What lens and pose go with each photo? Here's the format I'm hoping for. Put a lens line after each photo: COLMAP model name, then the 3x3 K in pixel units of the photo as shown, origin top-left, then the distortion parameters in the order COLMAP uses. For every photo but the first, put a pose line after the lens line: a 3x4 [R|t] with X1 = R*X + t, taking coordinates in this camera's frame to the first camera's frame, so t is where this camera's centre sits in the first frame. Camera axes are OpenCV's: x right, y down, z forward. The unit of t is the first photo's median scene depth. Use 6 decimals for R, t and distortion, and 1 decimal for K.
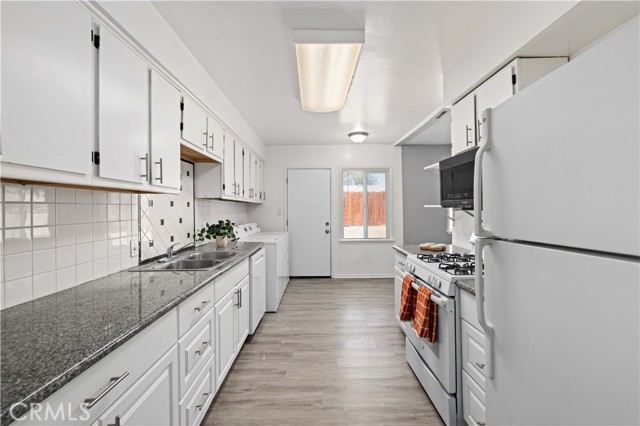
lens RADIAL K [[286.6, 0, 323.8], [0, 286.6, 204.5], [0, 0, 1]] dist [0.027509, 0.000214]
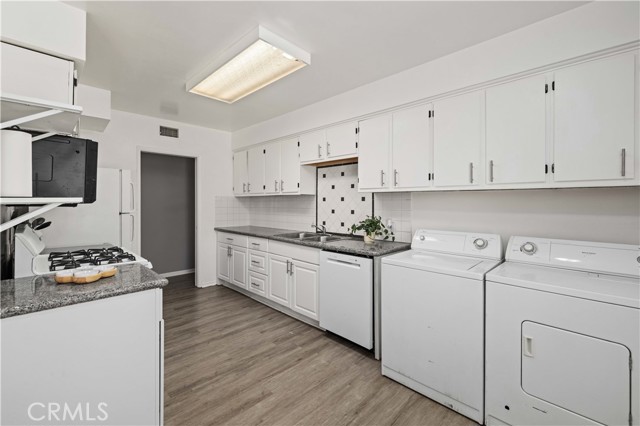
lens RADIAL K [[268.6, 0, 318.6], [0, 268.6, 200.9], [0, 0, 1]] dist [0.002476, 0.001251]
pose [[-0.726590, 0.001121, -0.687071, 0.320156], [0.012092, 0.999865, -0.011156, 0.013078], [0.686965, -0.016414, -0.726505, 1.324889]]
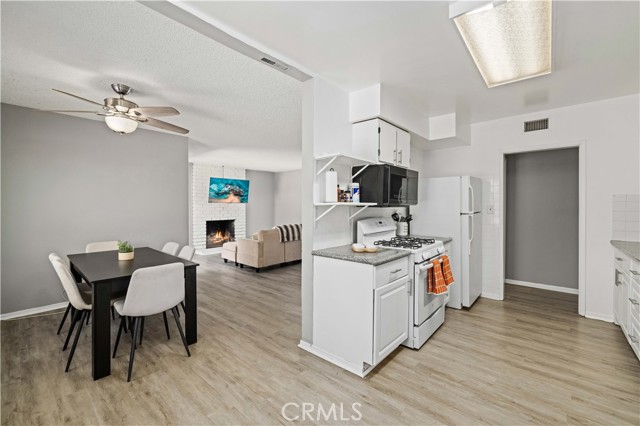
lens RADIAL K [[268.6, 0, 323.8], [0, 268.6, 206.8], [0, 0, 1]] dist [0.002476, 0.001251]
pose [[-0.740171, 0.005620, 0.672395, -0.083409], [0.000357, 0.999968, -0.007966, 0.016143], [-0.672418, -0.005656, -0.740150, 1.356063]]
